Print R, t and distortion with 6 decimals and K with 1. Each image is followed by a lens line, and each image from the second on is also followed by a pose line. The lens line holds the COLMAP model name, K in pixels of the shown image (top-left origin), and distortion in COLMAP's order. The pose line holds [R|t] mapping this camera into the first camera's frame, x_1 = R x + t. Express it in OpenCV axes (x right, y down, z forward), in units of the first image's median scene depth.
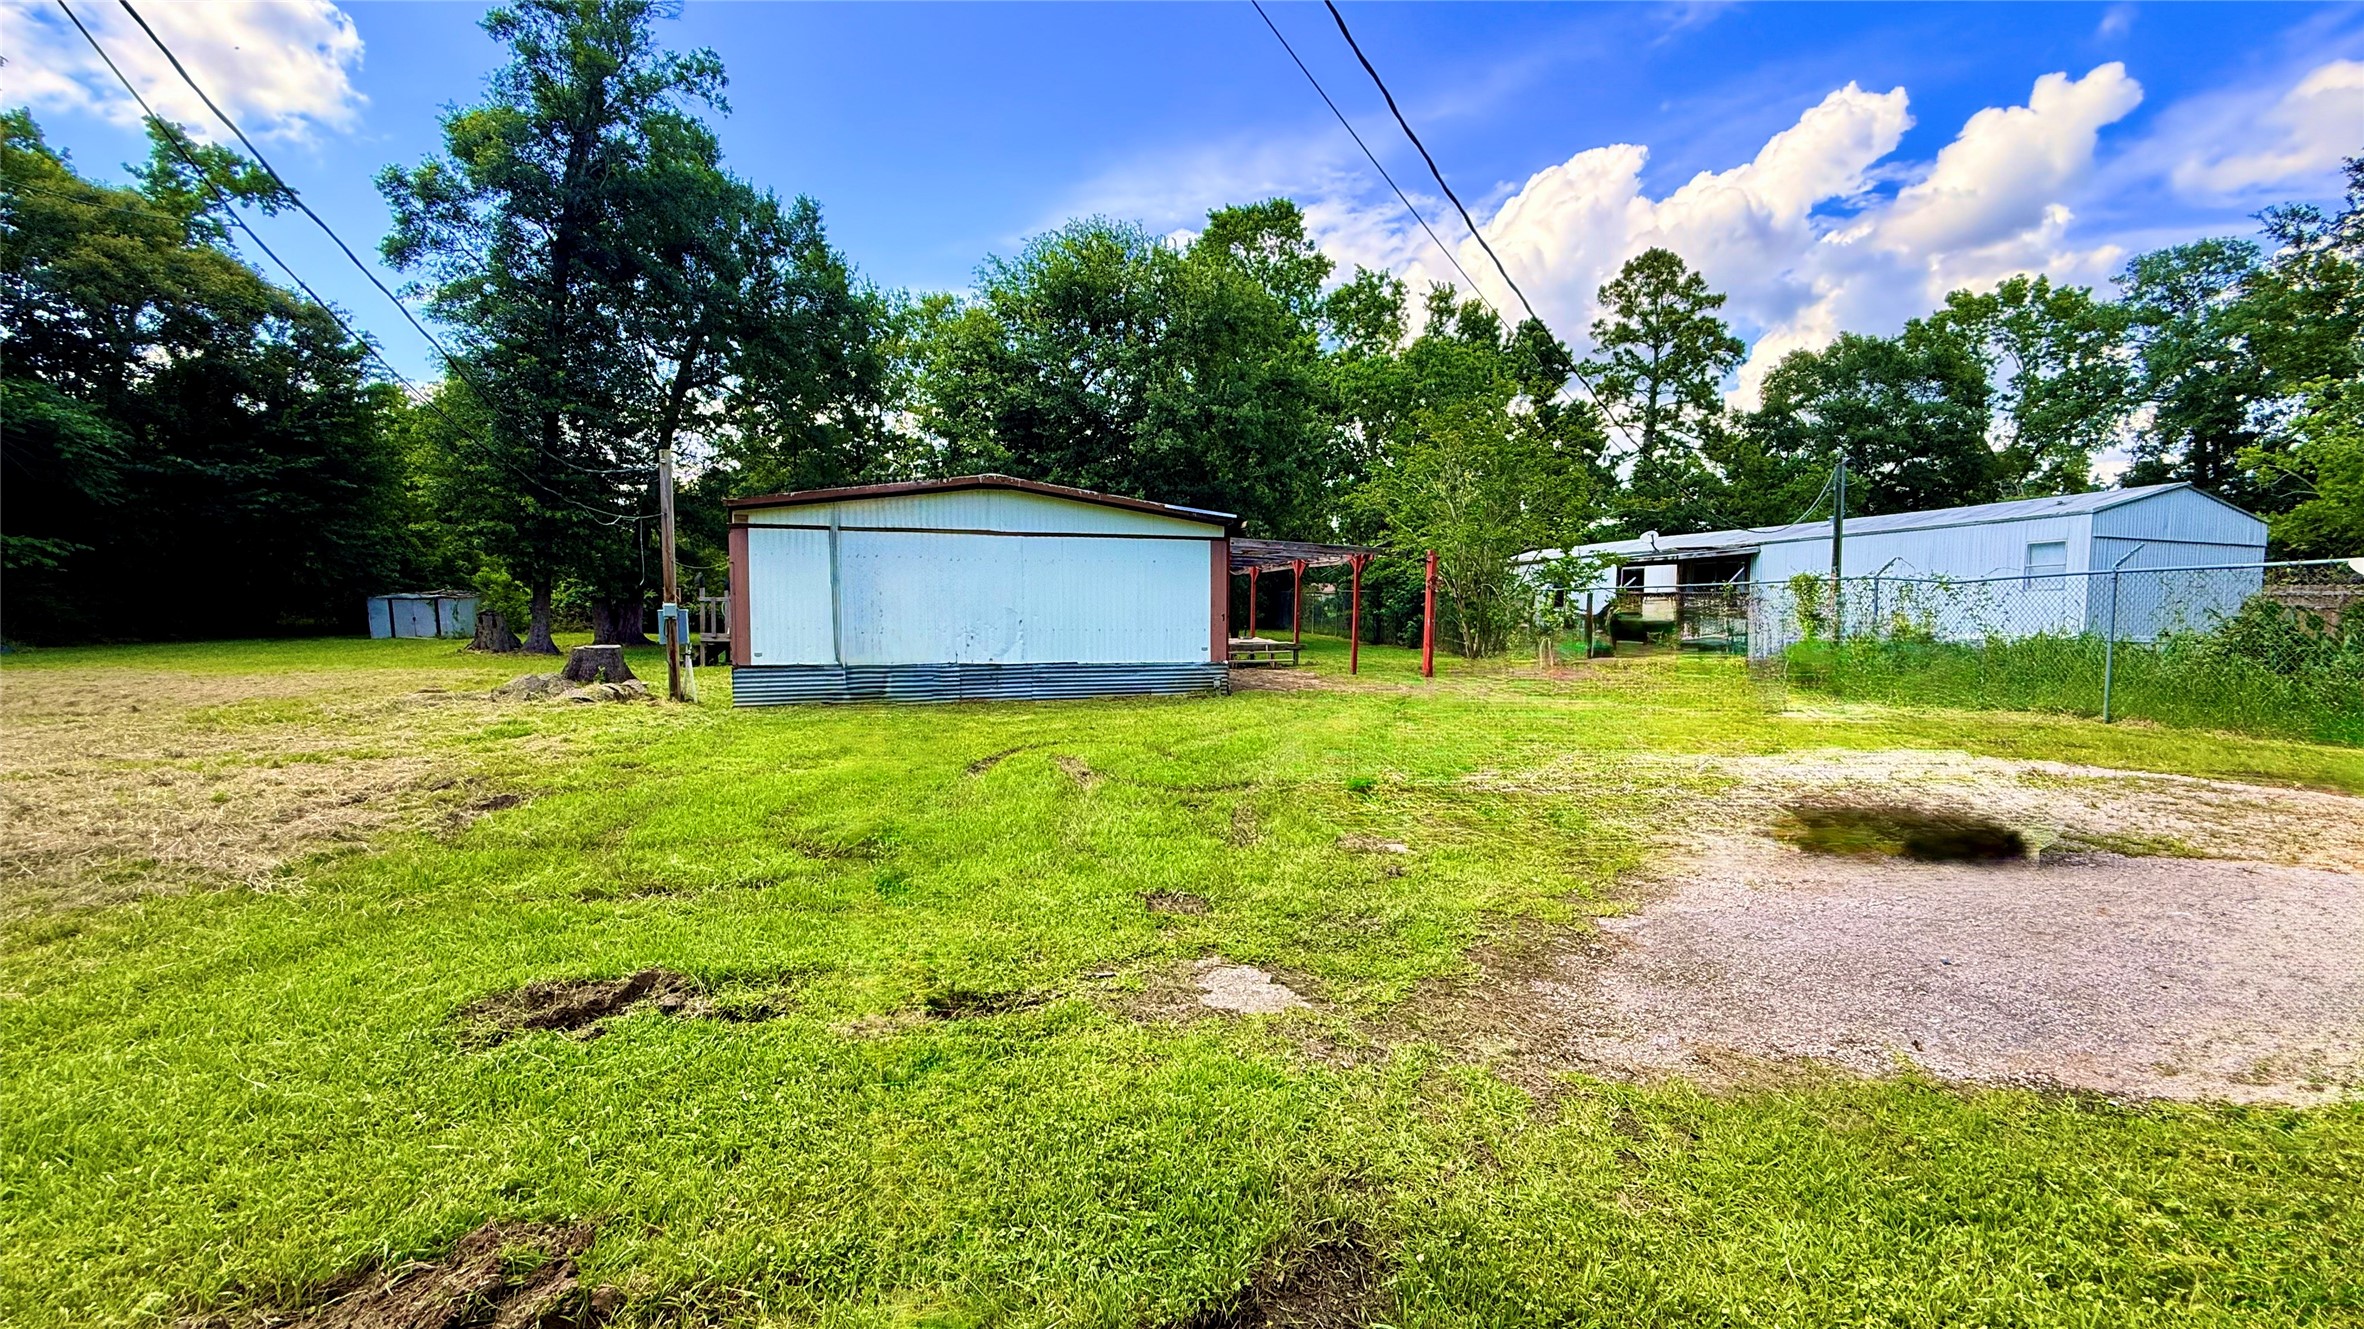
lens RADIAL K [[942.3, 0, 1179.9], [0, 942.3, 668.8], [0, 0, 1]] dist [-0.000465, -0.000380]
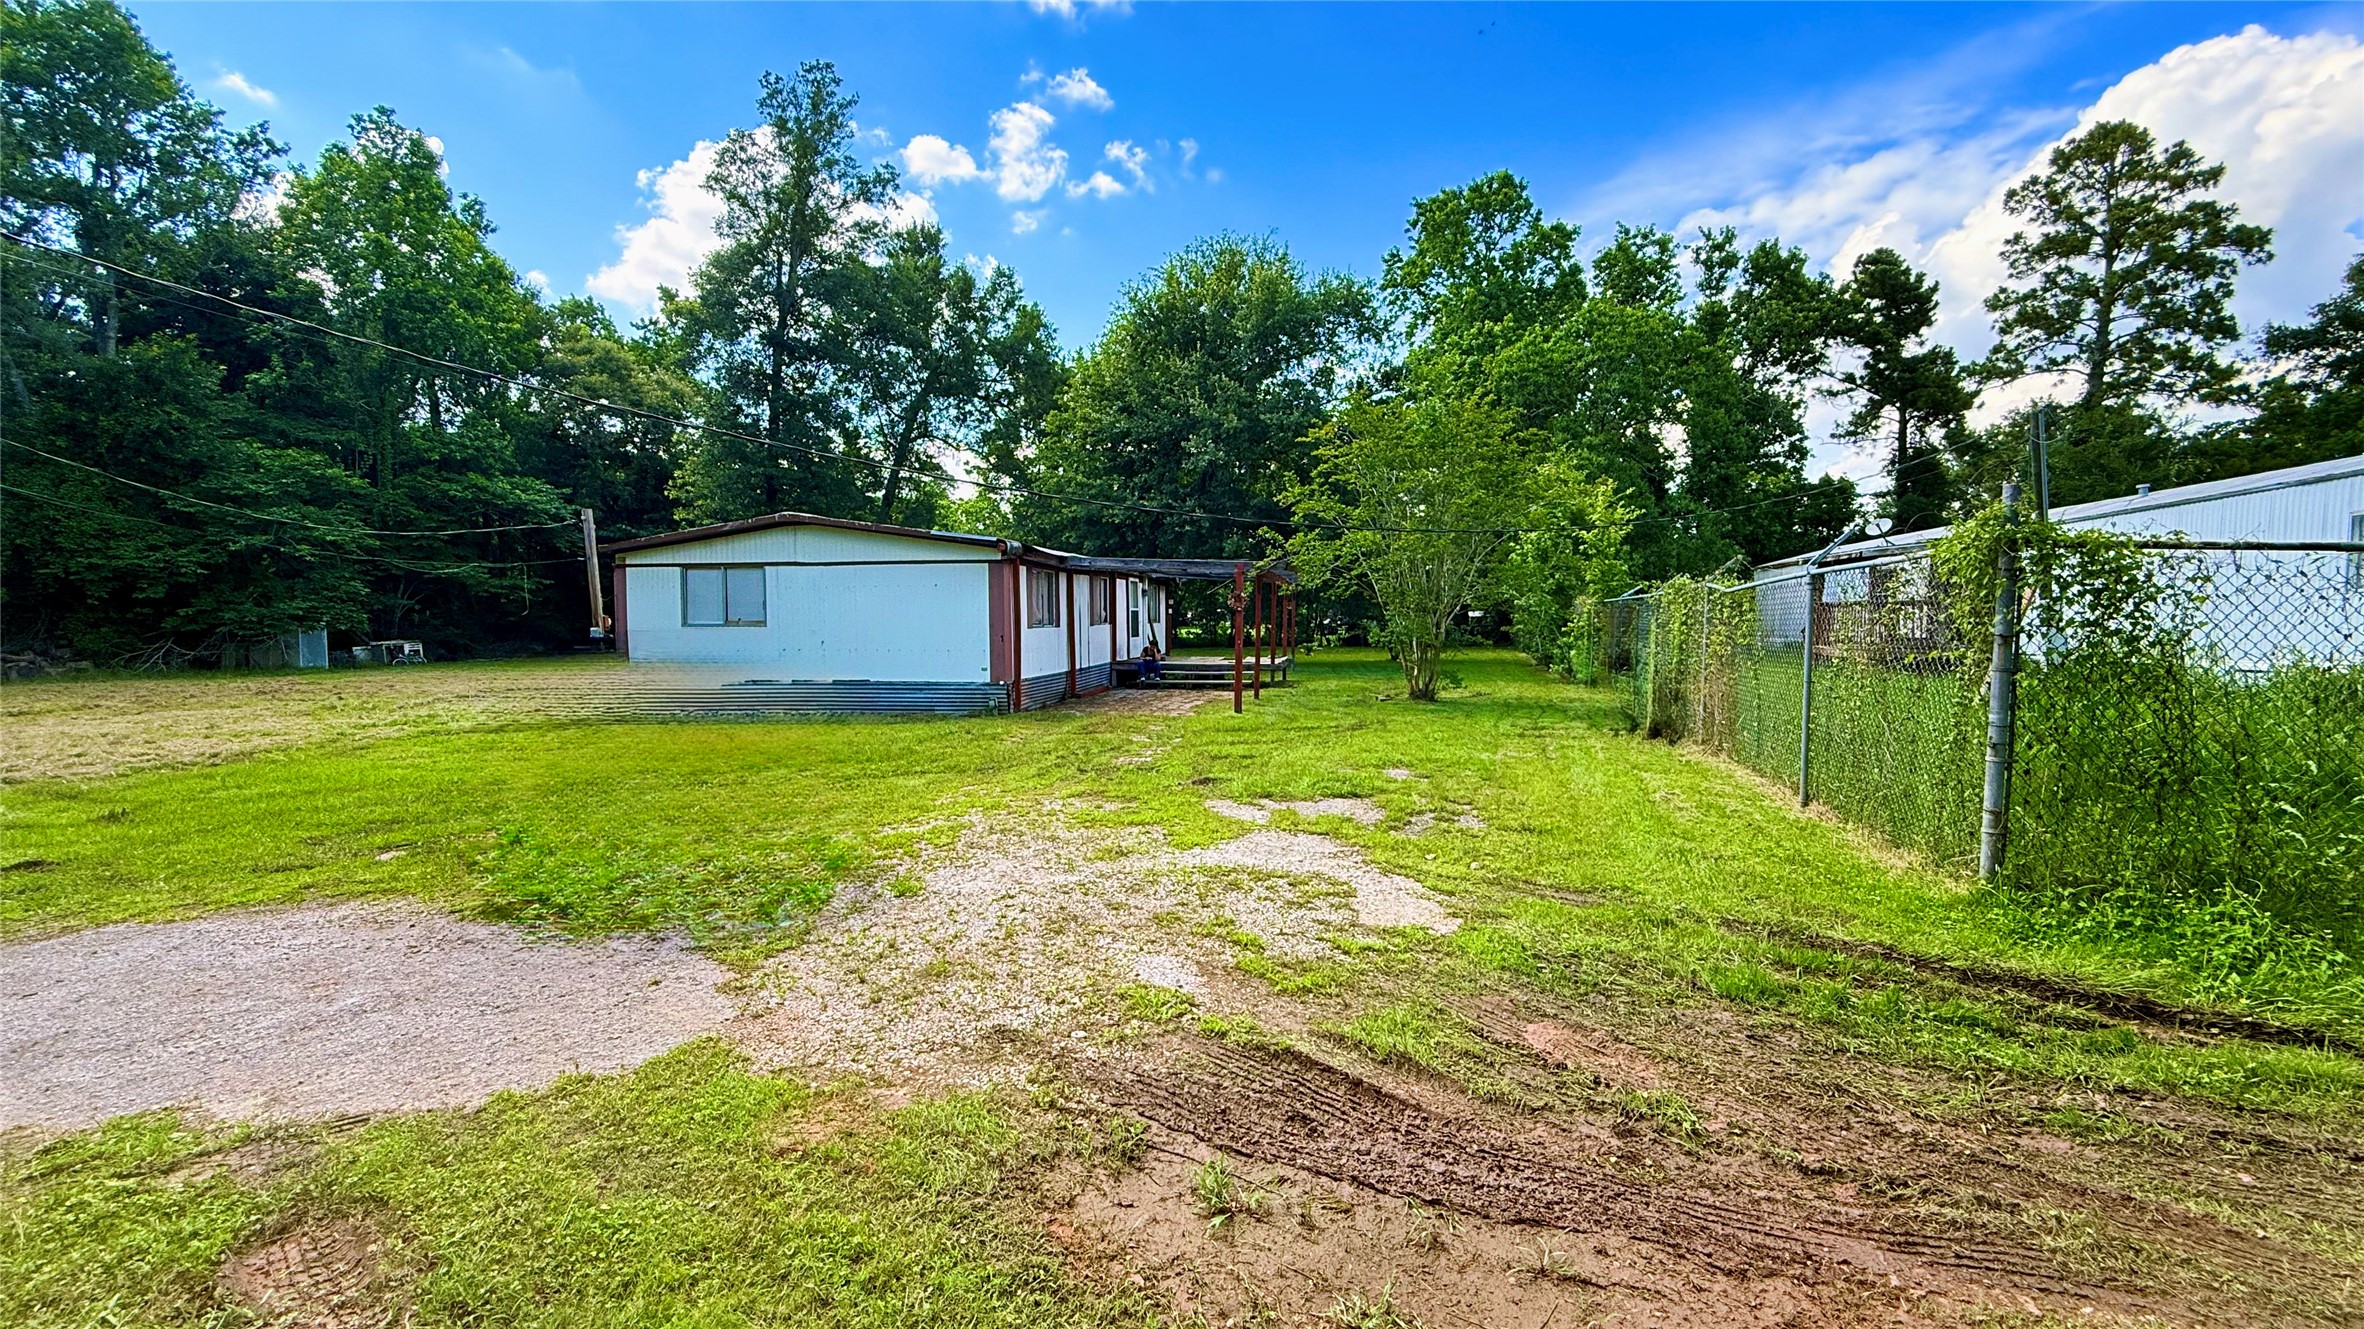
lens RADIAL K [[942.3, 0, 1179.9], [0, 942.3, 668.8], [0, 0, 1]] dist [-0.000465, -0.000380]
pose [[0.899492, 0.014793, -0.436687, 0.427652], [-0.020805, 0.999743, -0.008988, -0.010777], [0.436442, 0.017170, 0.899568, 0.105953]]
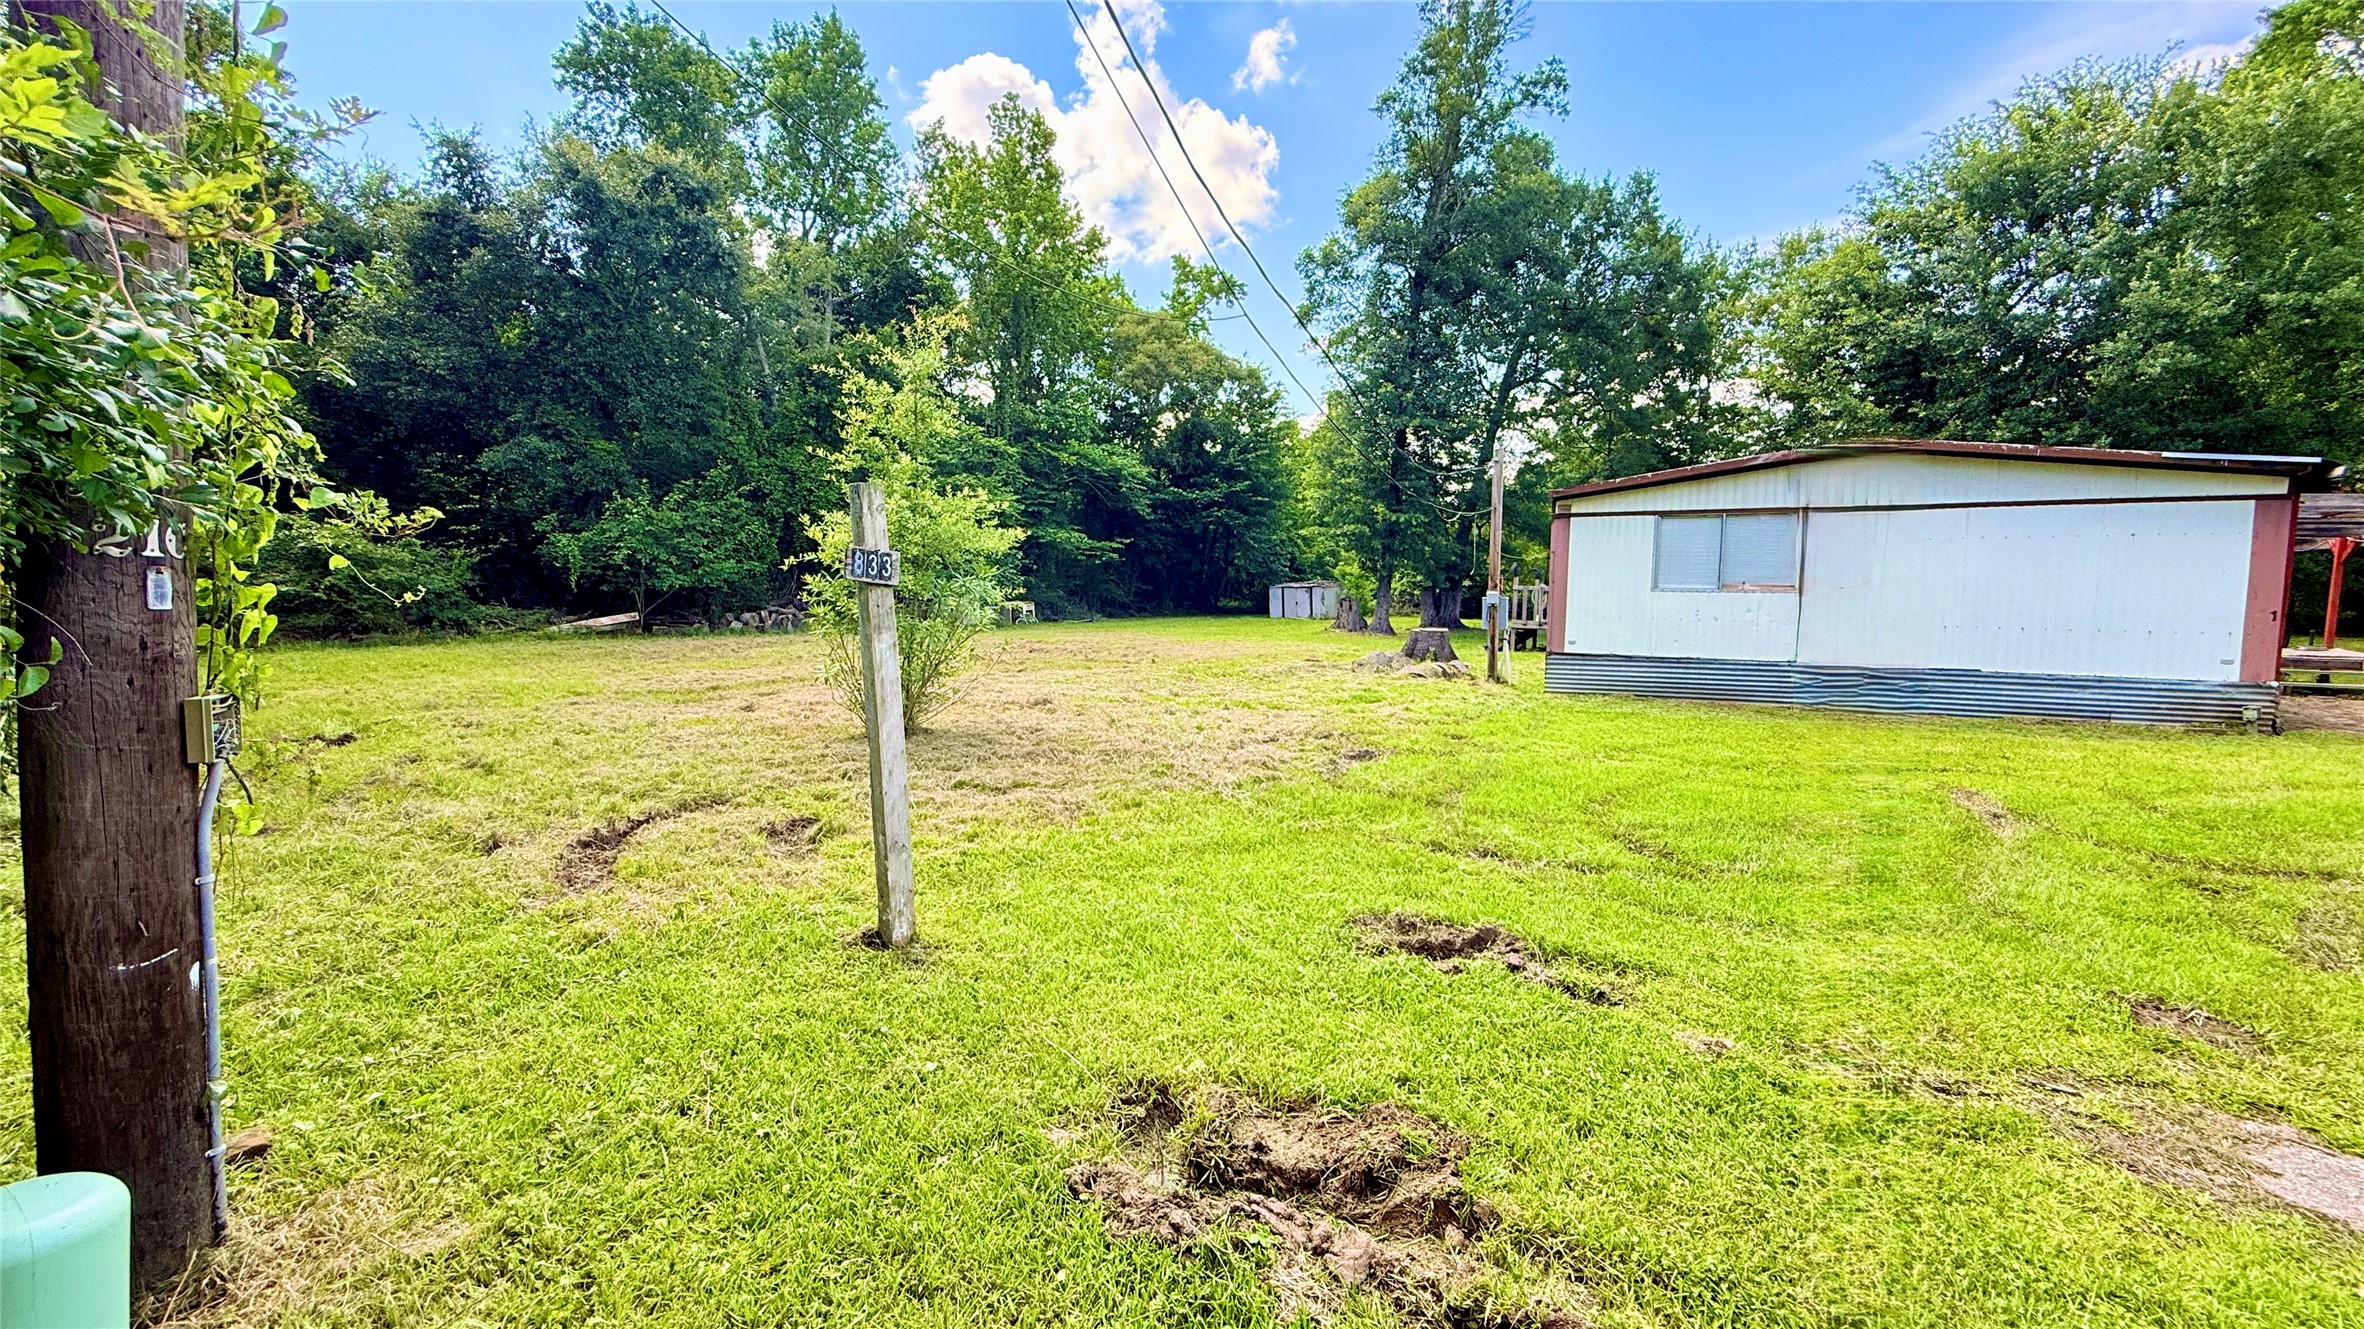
lens RADIAL K [[943.2, 0, 1182.0], [0, 943.2, 664.5], [0, 0, 1]] dist [0.001877, 0.000181]
pose [[0.698166, 0.059070, -0.713495, -0.008788], [-0.054022, 0.998096, 0.029772, 0.000663], [0.713895, 0.017759, 0.700027, -0.004905]]
